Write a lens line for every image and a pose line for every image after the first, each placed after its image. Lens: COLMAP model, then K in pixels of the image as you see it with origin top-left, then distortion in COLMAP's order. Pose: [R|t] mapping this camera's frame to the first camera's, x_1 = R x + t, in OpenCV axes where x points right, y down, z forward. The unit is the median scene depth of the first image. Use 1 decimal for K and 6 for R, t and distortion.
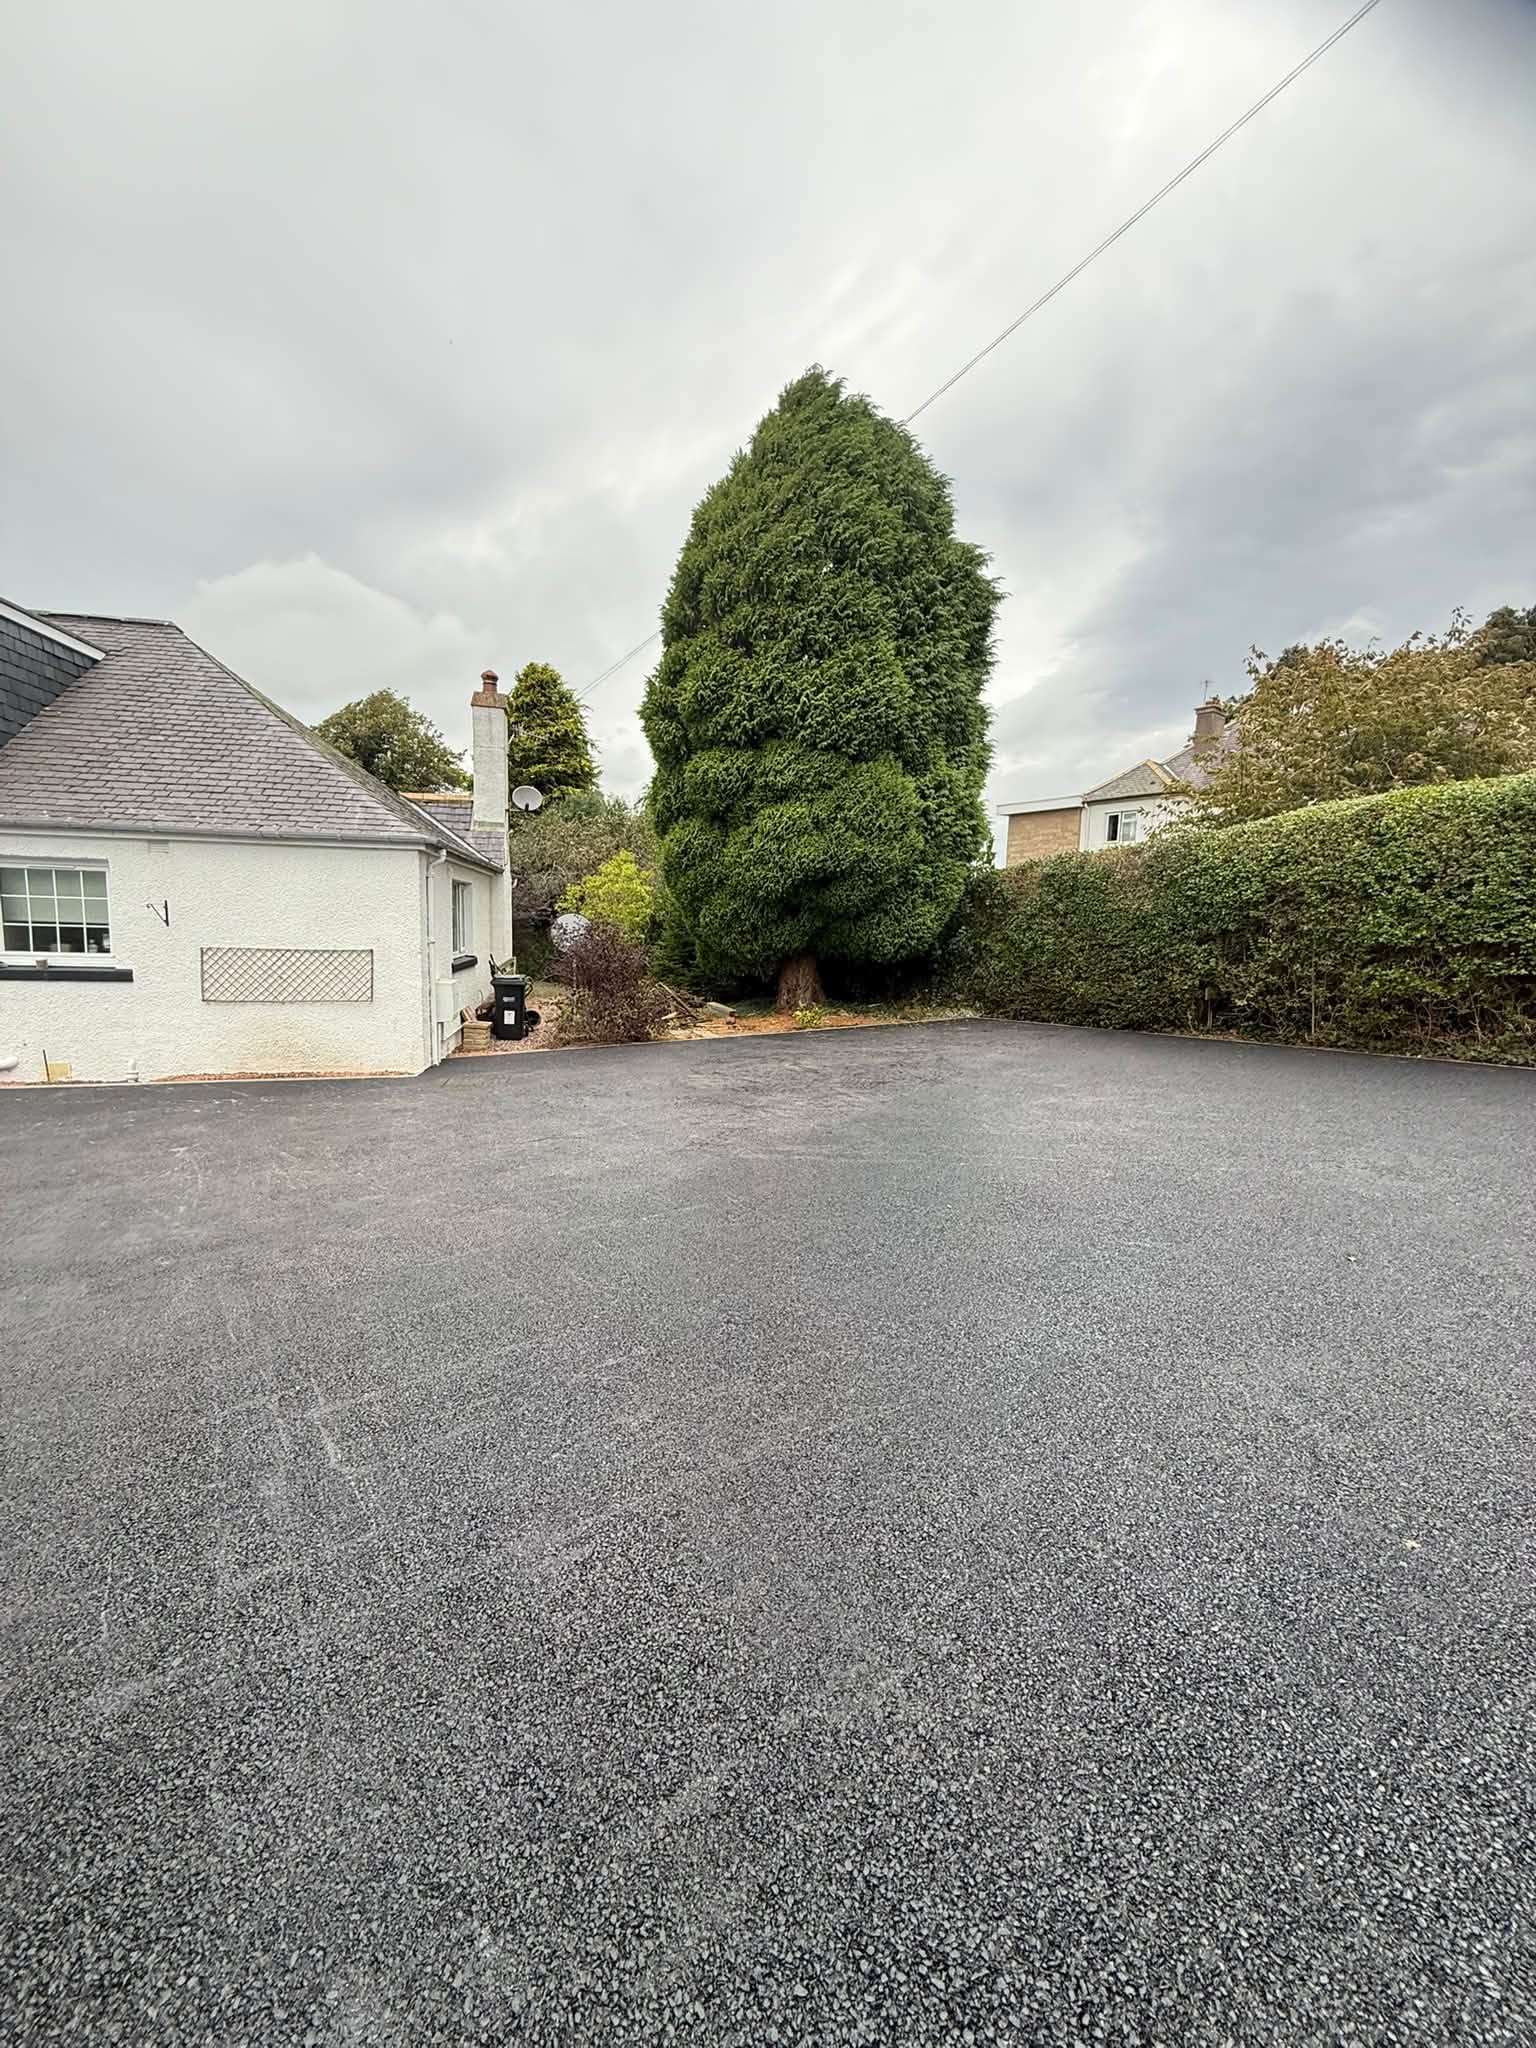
lens RADIAL K [[807.6, 0, 775.0], [0, 807.6, 1017.9], [0, 0, 1]] dist [-0.002684, -0.000261]
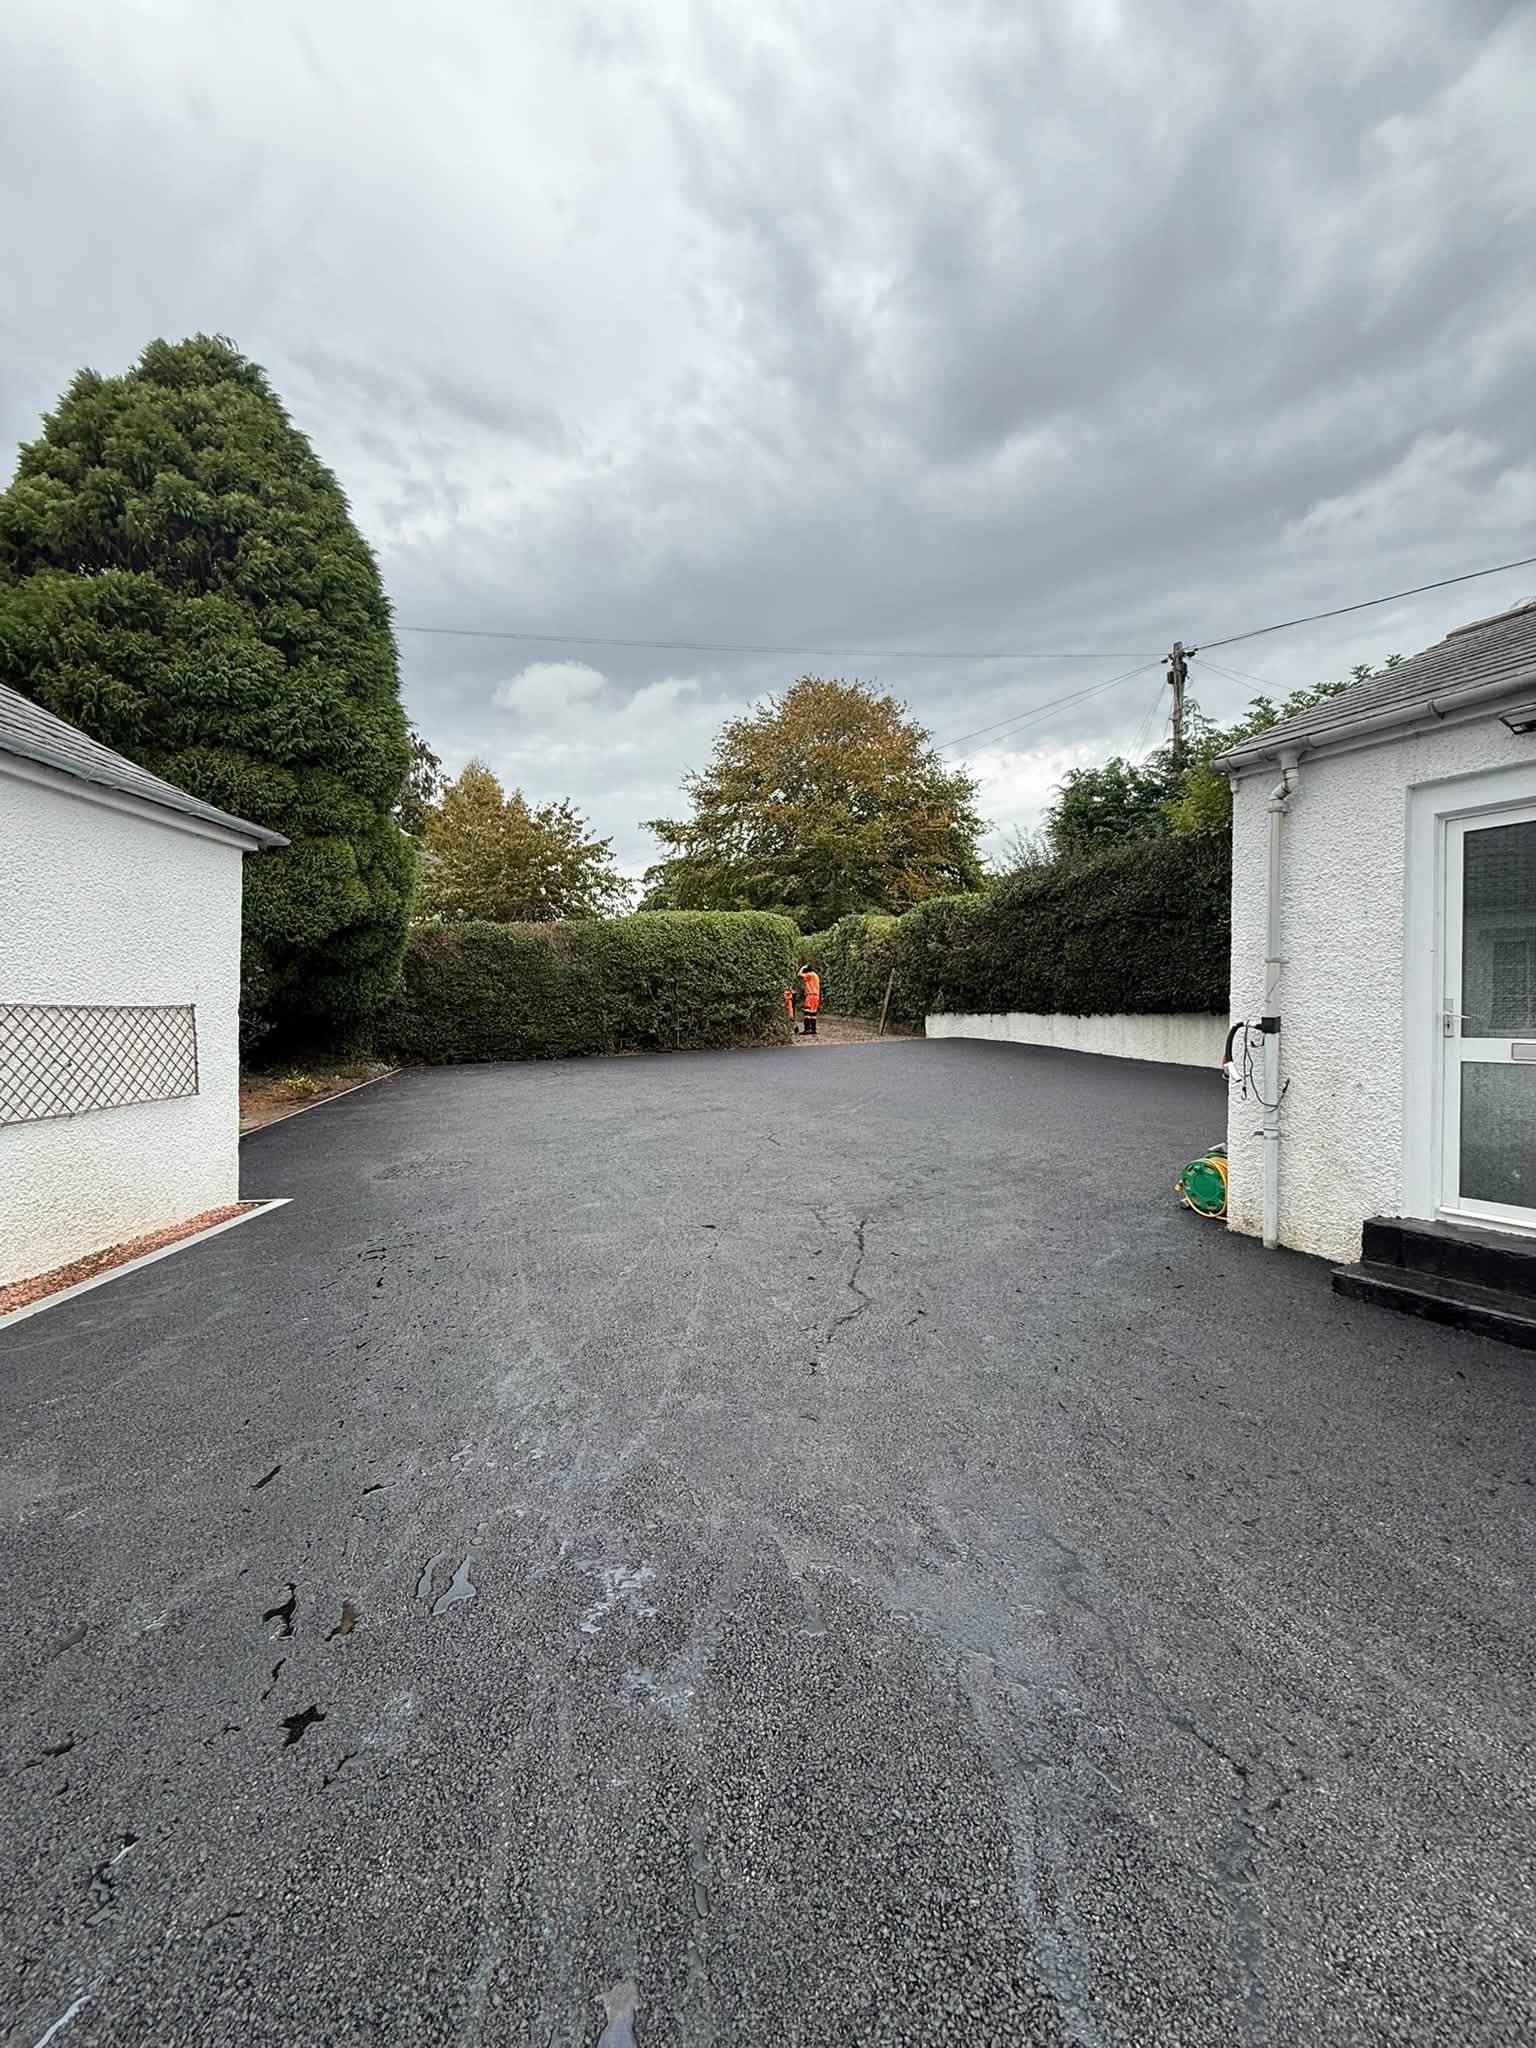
lens RADIAL K [[807.6, 0, 775.0], [0, 807.6, 1017.9], [0, 0, 1]] dist [-0.002684, -0.000261]
pose [[0.166318, -0.030664, 0.985595, -1.010476], [0.115151, 0.993282, 0.011472, -0.033406], [-0.979326, 0.111584, 0.168732, 0.501149]]
